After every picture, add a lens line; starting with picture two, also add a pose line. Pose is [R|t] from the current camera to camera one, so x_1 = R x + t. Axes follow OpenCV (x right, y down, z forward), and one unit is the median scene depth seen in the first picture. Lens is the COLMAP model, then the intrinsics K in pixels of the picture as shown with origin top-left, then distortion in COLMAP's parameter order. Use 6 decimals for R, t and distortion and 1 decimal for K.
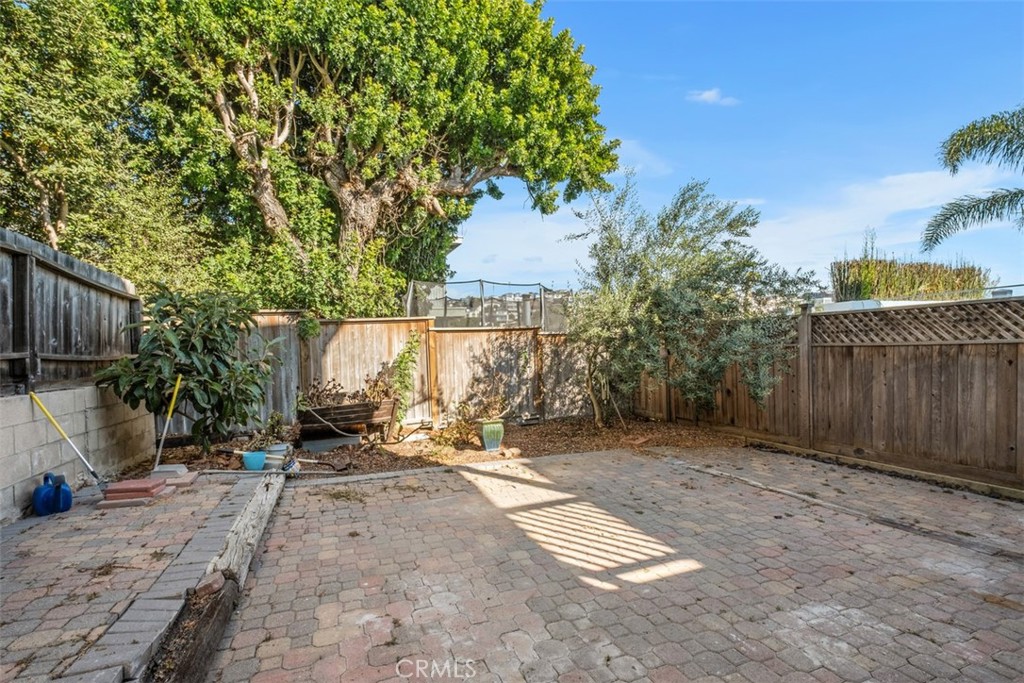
lens RADIAL K [[444.7, 0, 519.7], [0, 444.7, 344.0], [0, 0, 1]] dist [-0.009490, 0.001176]
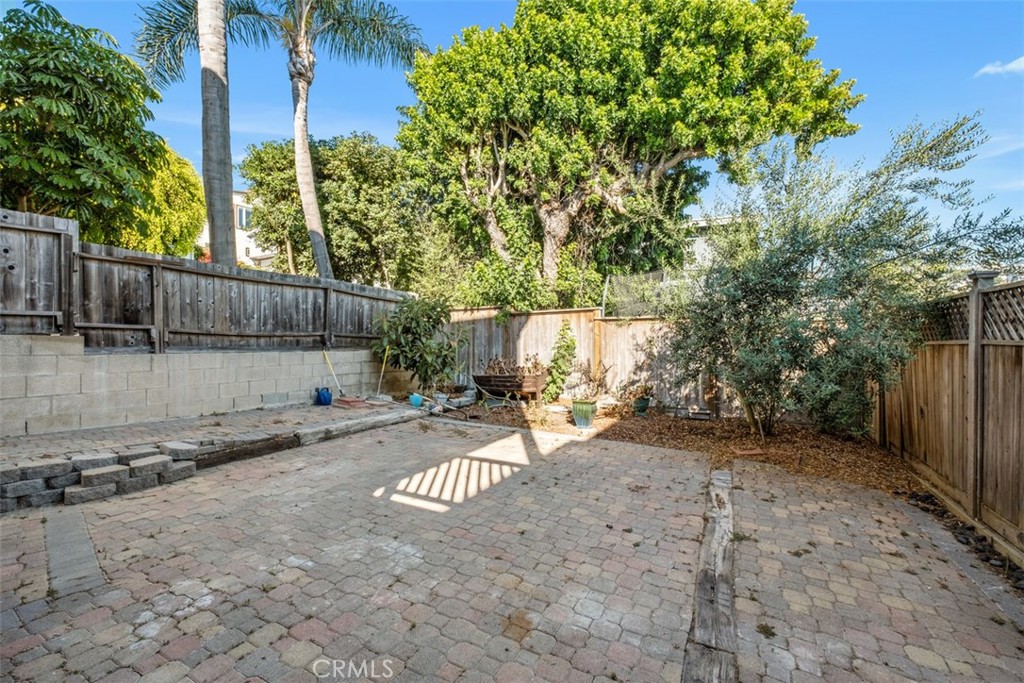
lens RADIAL K [[444.7, 0, 528.0], [0, 444.7, 324.9], [0, 0, 1]] dist [-0.009490, 0.001176]
pose [[0.662509, 0.003495, -0.749046, 0.605997], [-0.012826, 0.999895, -0.006679, -0.008512], [0.748944, 0.014032, 0.662484, 0.137662]]
